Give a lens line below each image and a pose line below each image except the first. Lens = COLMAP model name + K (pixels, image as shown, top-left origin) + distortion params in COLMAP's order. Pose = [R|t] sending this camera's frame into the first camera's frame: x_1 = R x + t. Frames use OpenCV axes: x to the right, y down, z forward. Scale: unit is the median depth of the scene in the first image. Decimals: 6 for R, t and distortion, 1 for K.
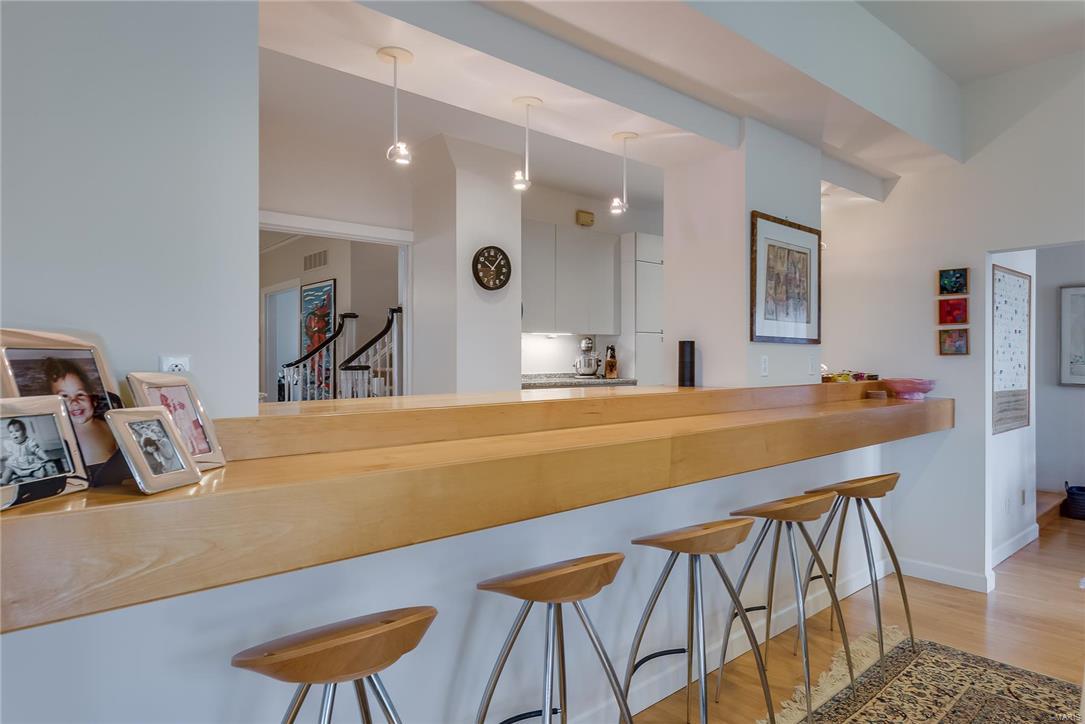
lens RADIAL K [[670.0, 0, 545.8], [0, 670.0, 359.5], [0, 0, 1]] dist [0.001750, 0.000514]
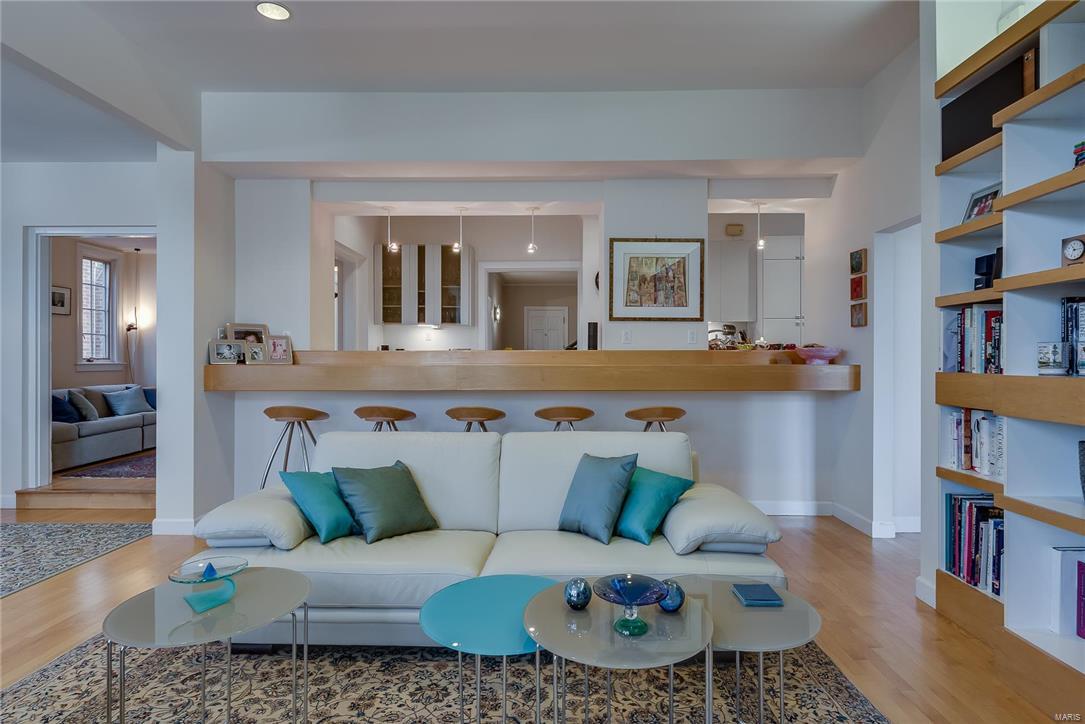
lens RADIAL K [[560.4, 0, 543.3], [0, 560.4, 357.9], [0, 0, 1]] dist [0.003671, 0.000958]
pose [[0.723871, 0.004124, -0.689923, 0.586043], [-0.003051, 0.999991, 0.002776, 0.030133], [0.689928, 0.000096, 0.723878, -0.033822]]
